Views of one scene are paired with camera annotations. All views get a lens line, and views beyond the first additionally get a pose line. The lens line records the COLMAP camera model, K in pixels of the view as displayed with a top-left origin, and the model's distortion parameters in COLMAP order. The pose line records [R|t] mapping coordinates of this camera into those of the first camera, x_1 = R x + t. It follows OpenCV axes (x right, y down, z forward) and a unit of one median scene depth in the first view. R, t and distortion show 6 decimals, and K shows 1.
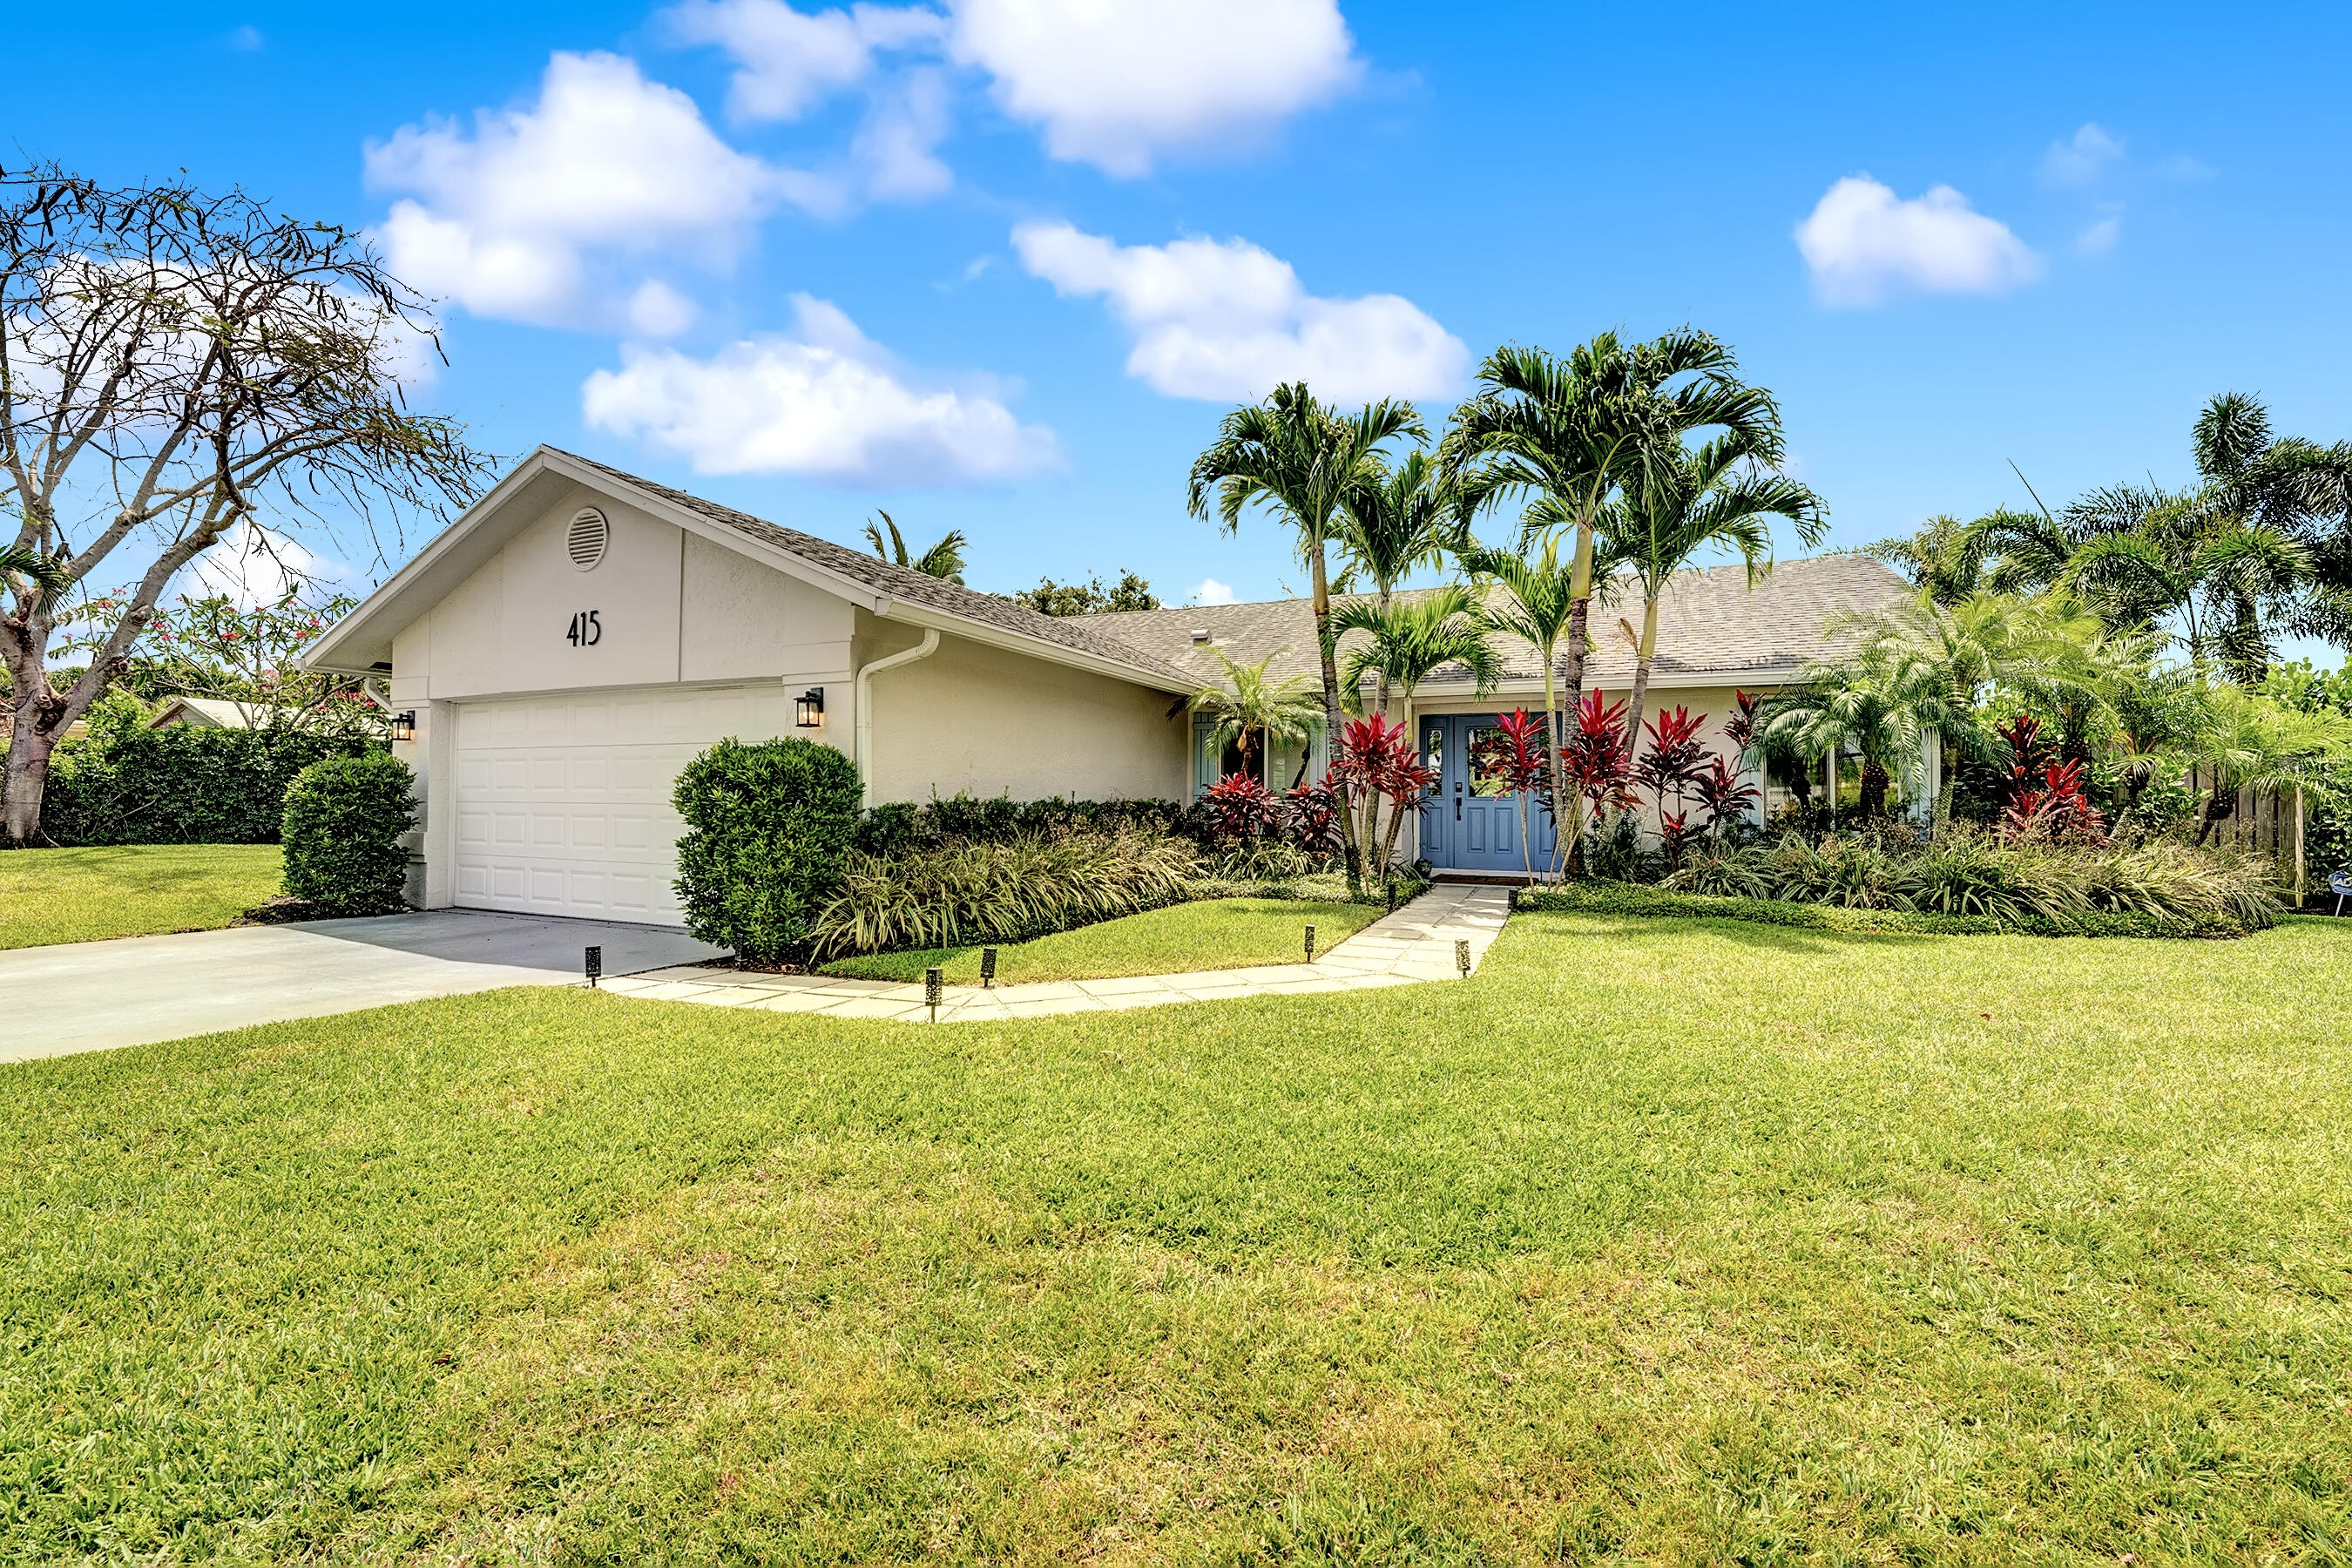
lens RADIAL K [[1008.3, 0, 1173.0], [0, 1008.3, 773.0], [0, 0, 1]] dist [-0.002508, -0.000327]
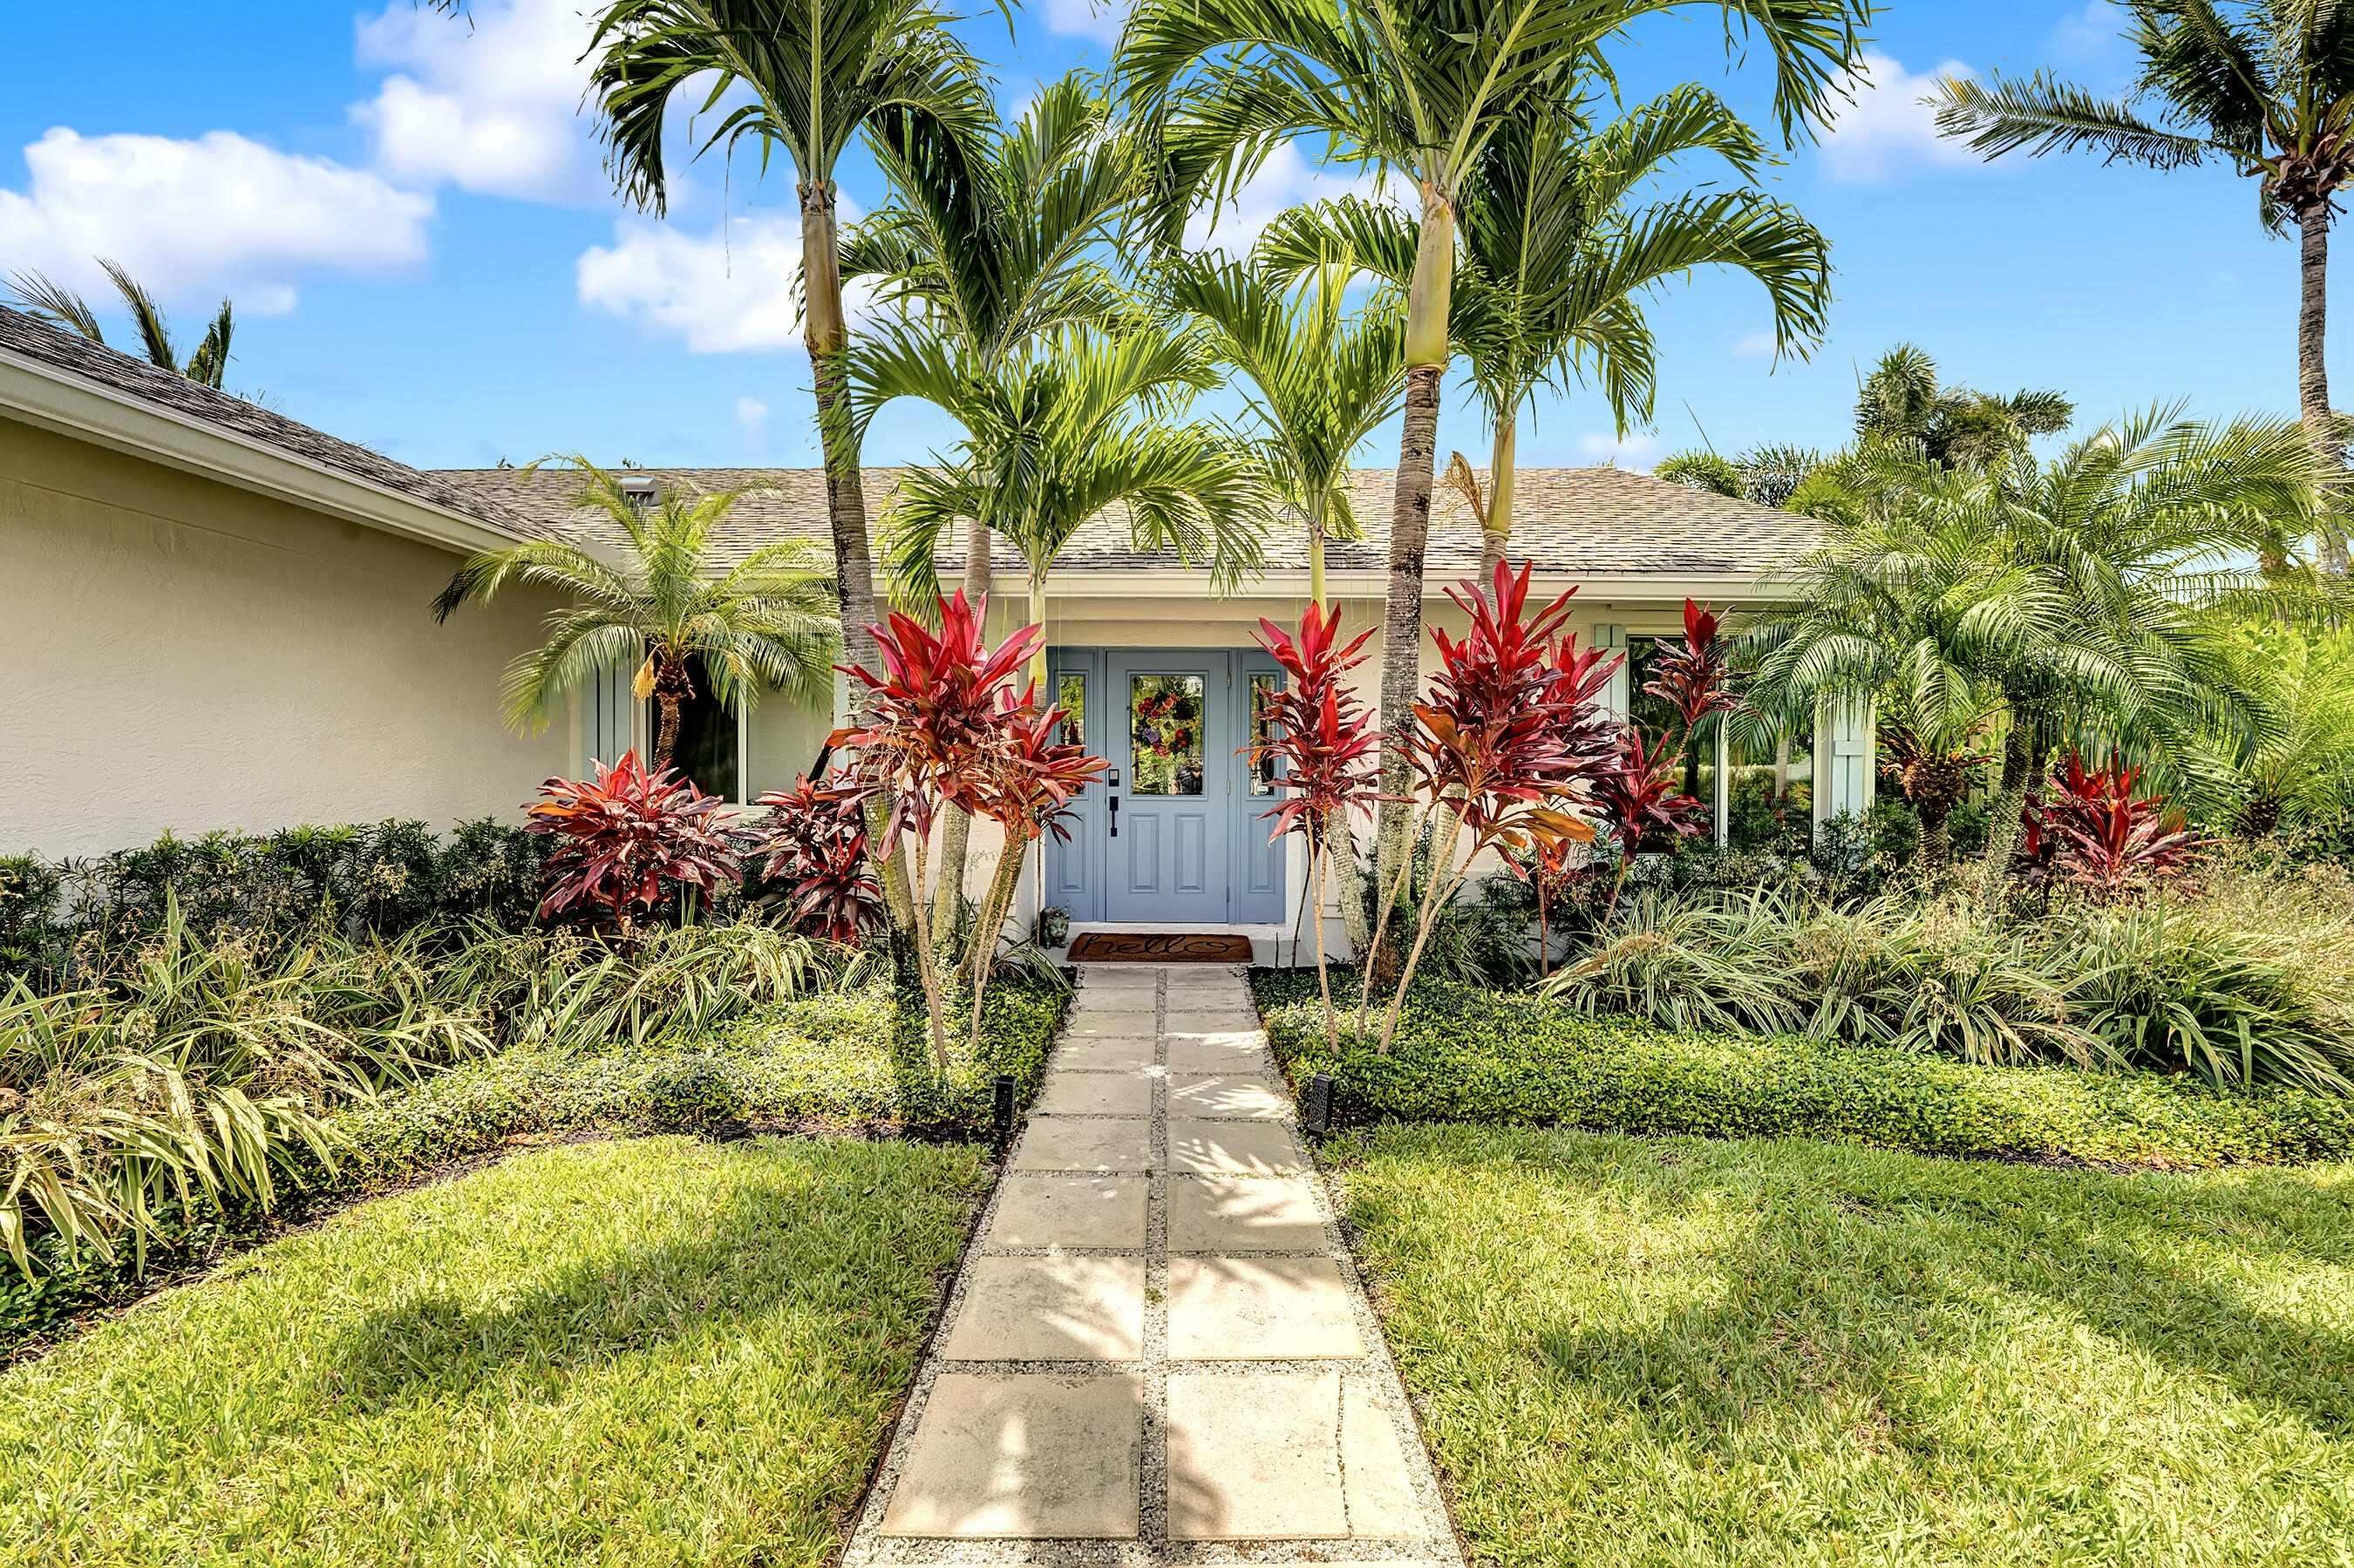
lens RADIAL K [[1009.0, 0, 1174.0], [0, 1009.0, 773.0], [0, 0, 1]] dist [-0.002508, -0.000327]
pose [[0.923780, -0.002464, 0.382915, 0.118826], [-0.010945, 0.999401, 0.032836, -0.009232], [-0.382767, -0.034524, 0.923200, 0.566418]]
